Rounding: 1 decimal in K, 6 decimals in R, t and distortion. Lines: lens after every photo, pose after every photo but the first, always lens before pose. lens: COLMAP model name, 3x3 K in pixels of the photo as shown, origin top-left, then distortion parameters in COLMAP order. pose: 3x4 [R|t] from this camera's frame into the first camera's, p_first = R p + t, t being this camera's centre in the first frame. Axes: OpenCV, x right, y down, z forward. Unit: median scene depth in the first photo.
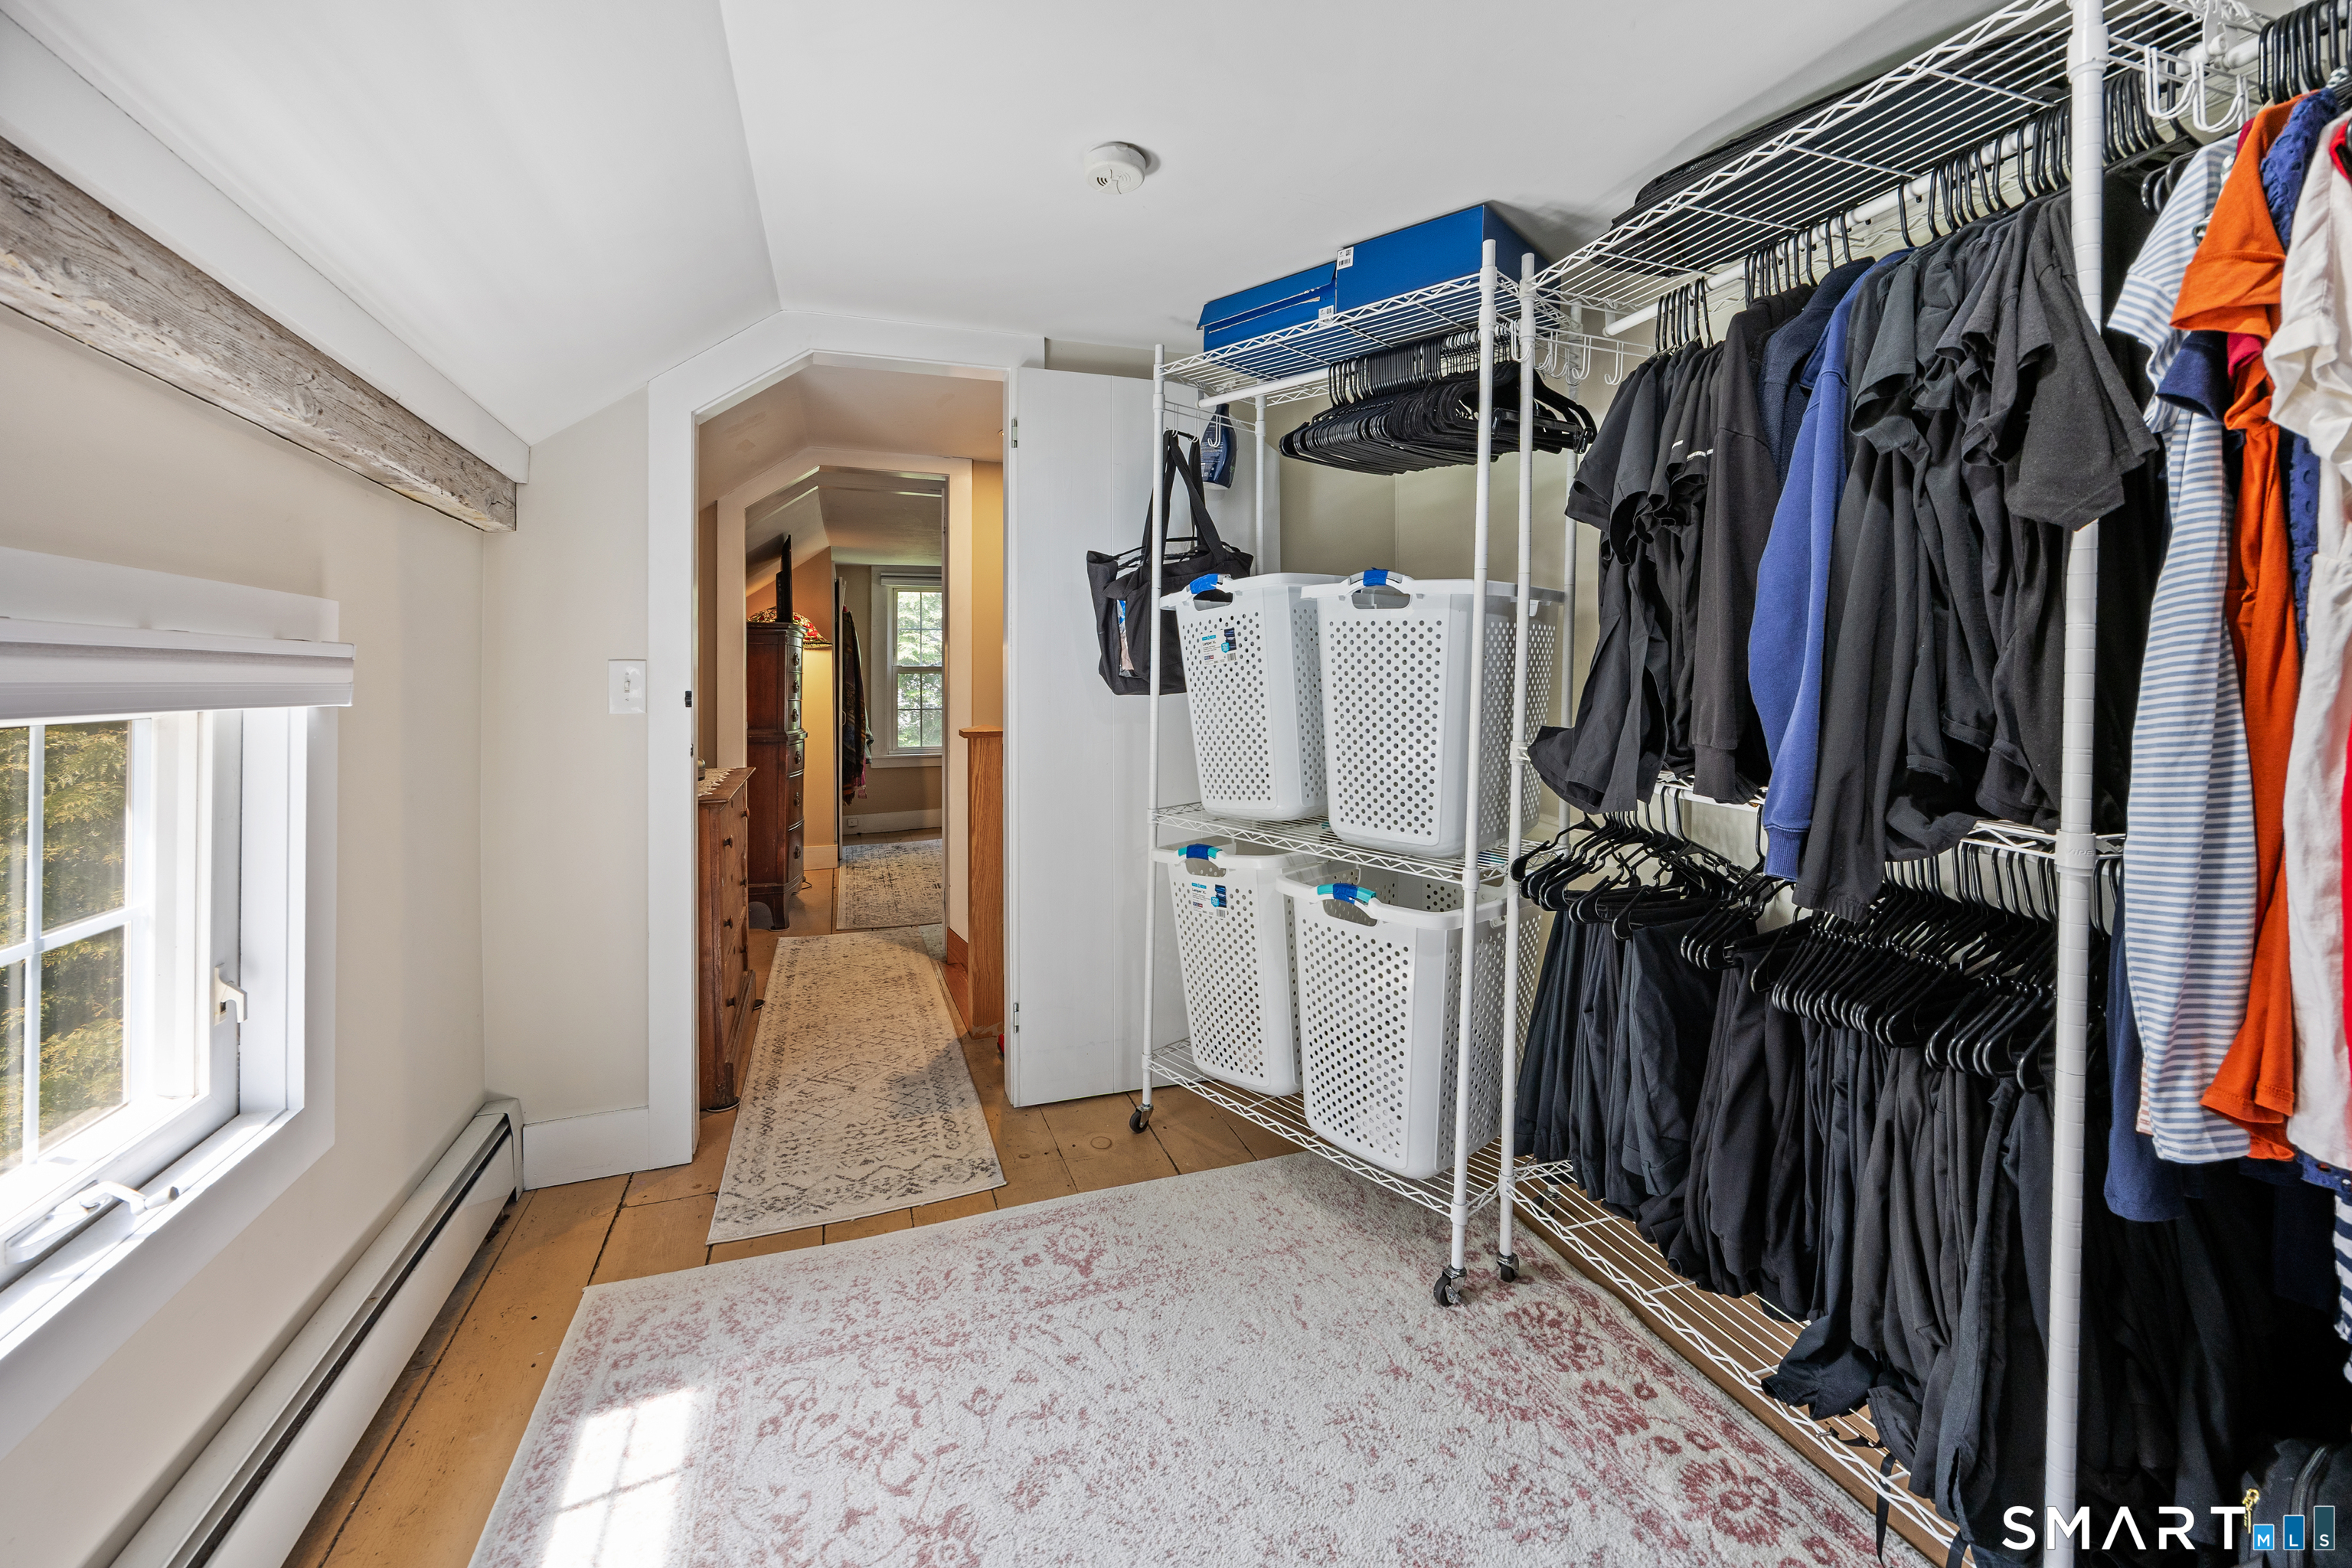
lens RADIAL K [[942.4, 0, 1178.7], [0, 942.4, 688.3], [0, 0, 1]] dist [-0.008055, 0.000158]
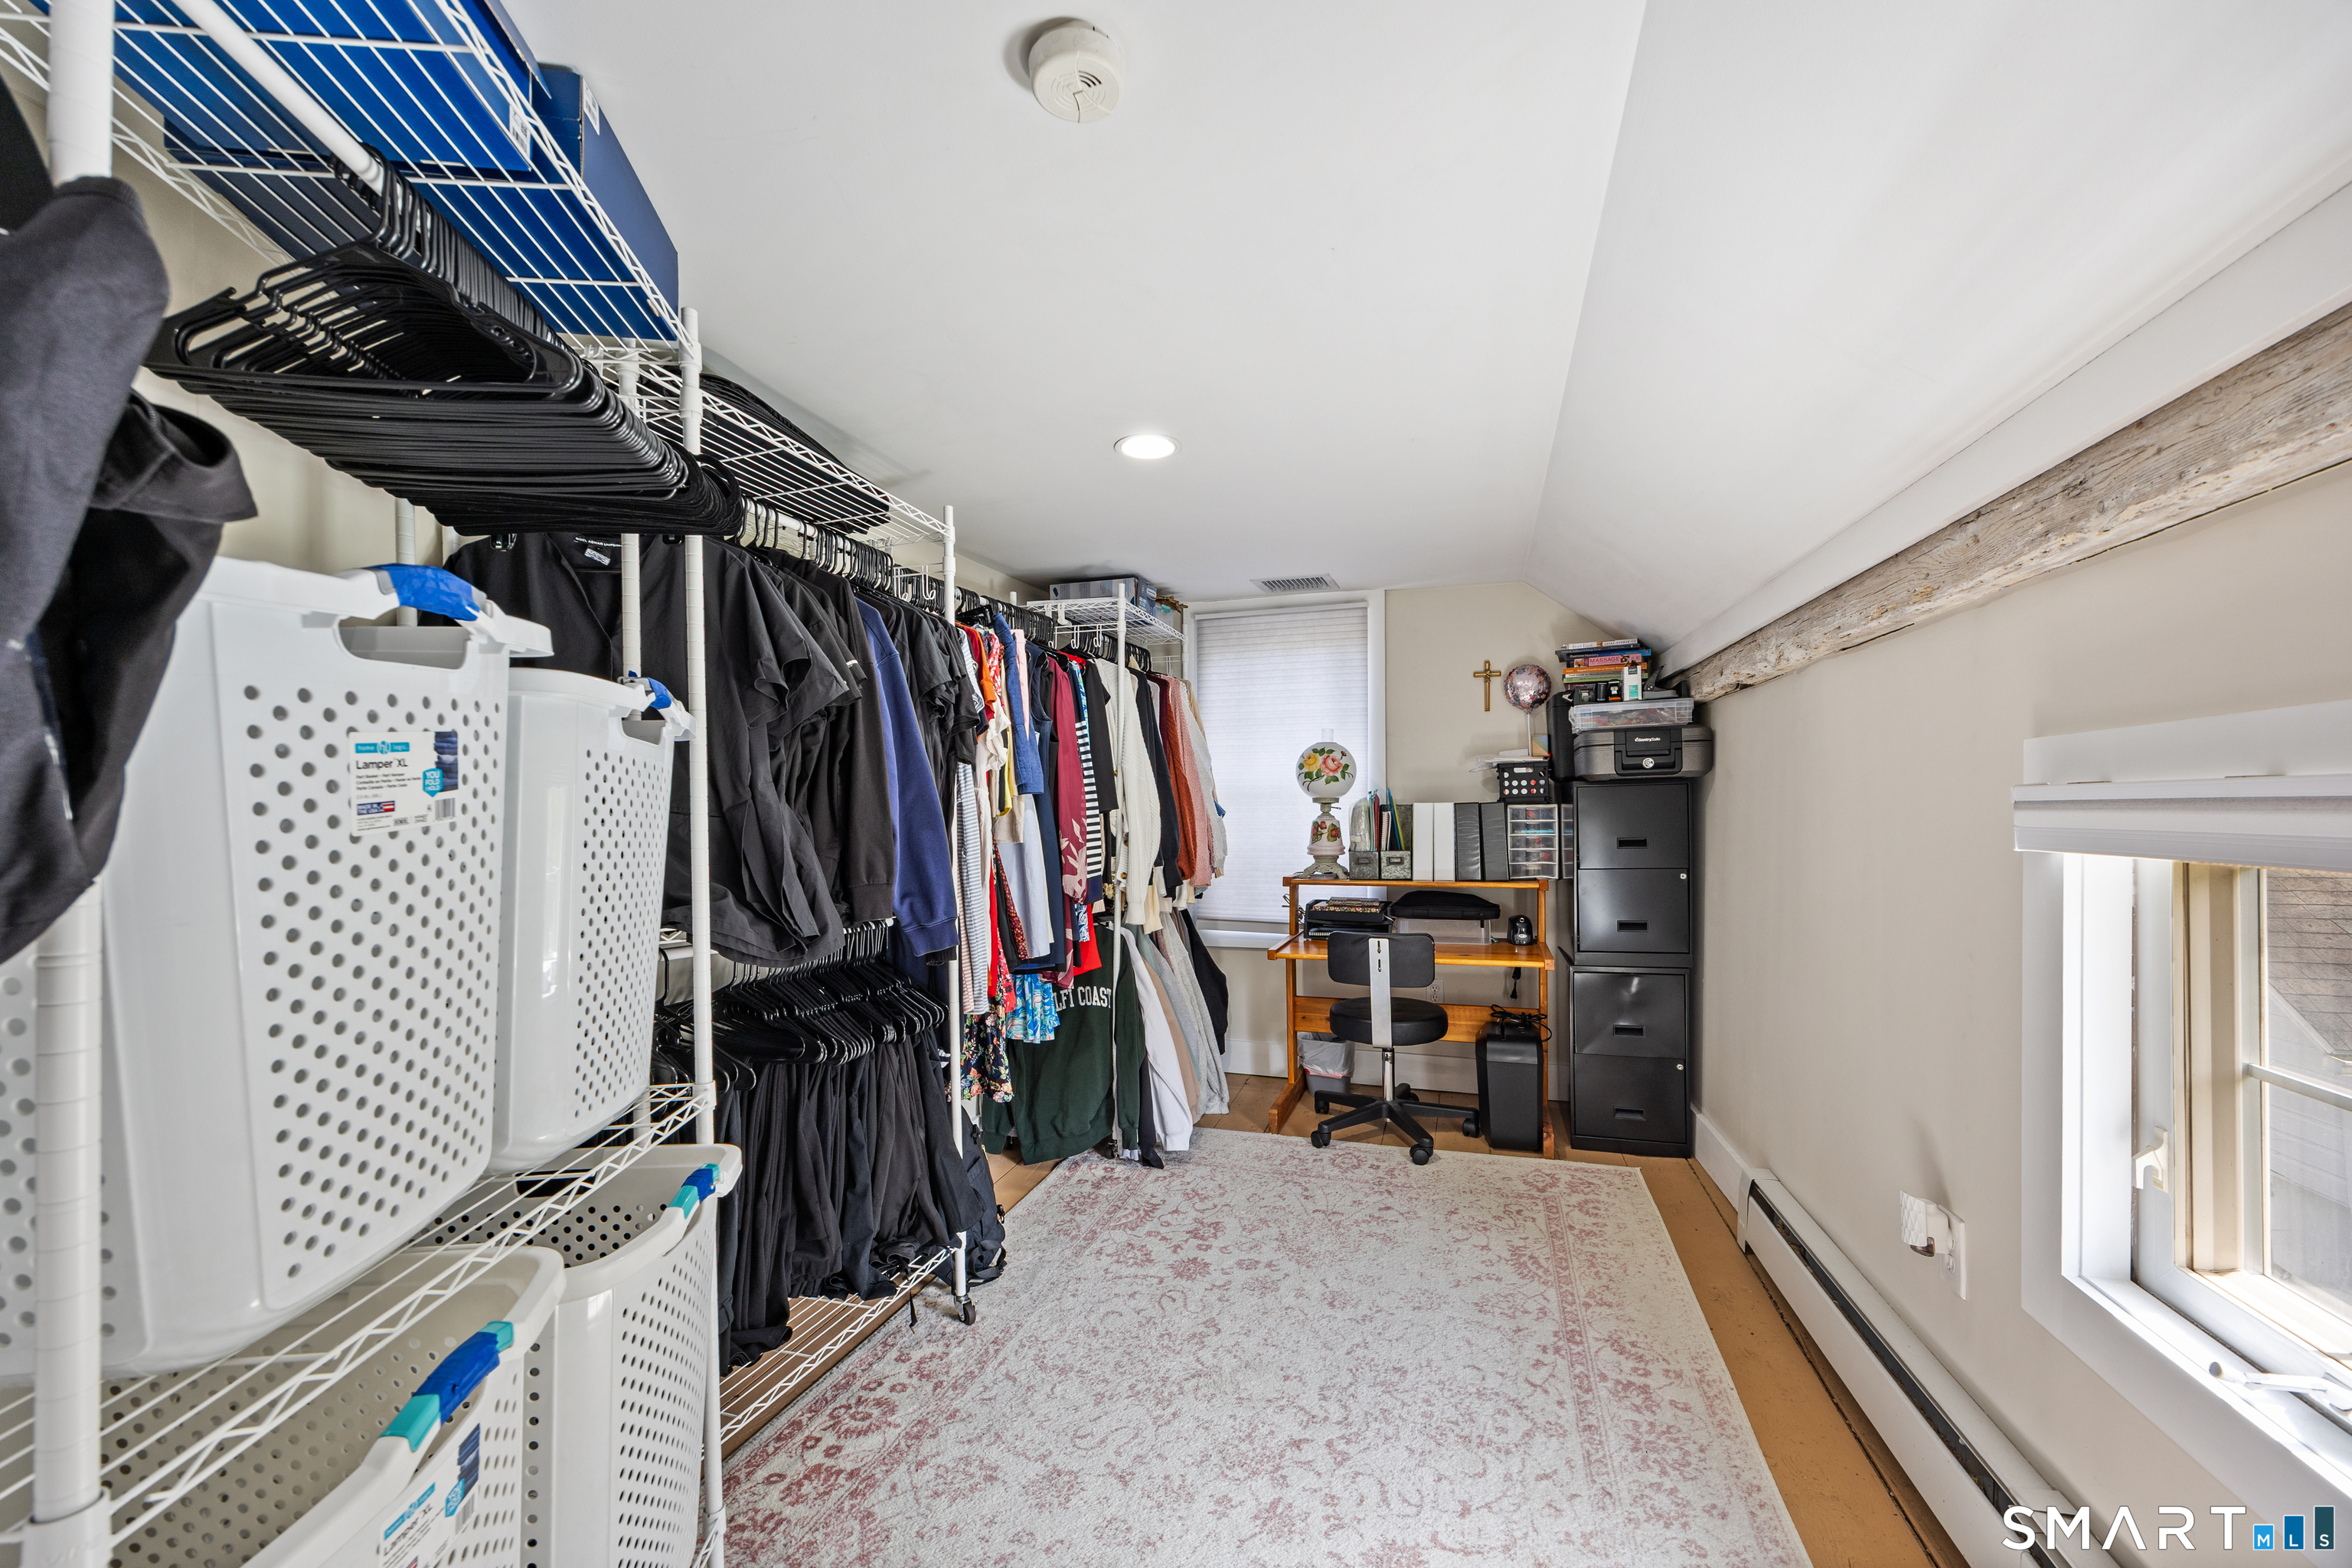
lens RADIAL K [[942.4, 0, 1181.4], [0, 942.4, 801.8], [0, 0, 1]] dist [-0.008055, 0.000158]
pose [[-0.804539, 0.010762, 0.593803, -0.591853], [0.014656, 0.999891, 0.001735, -0.048632], [-0.593719, 0.010099, -0.804609, 1.692405]]
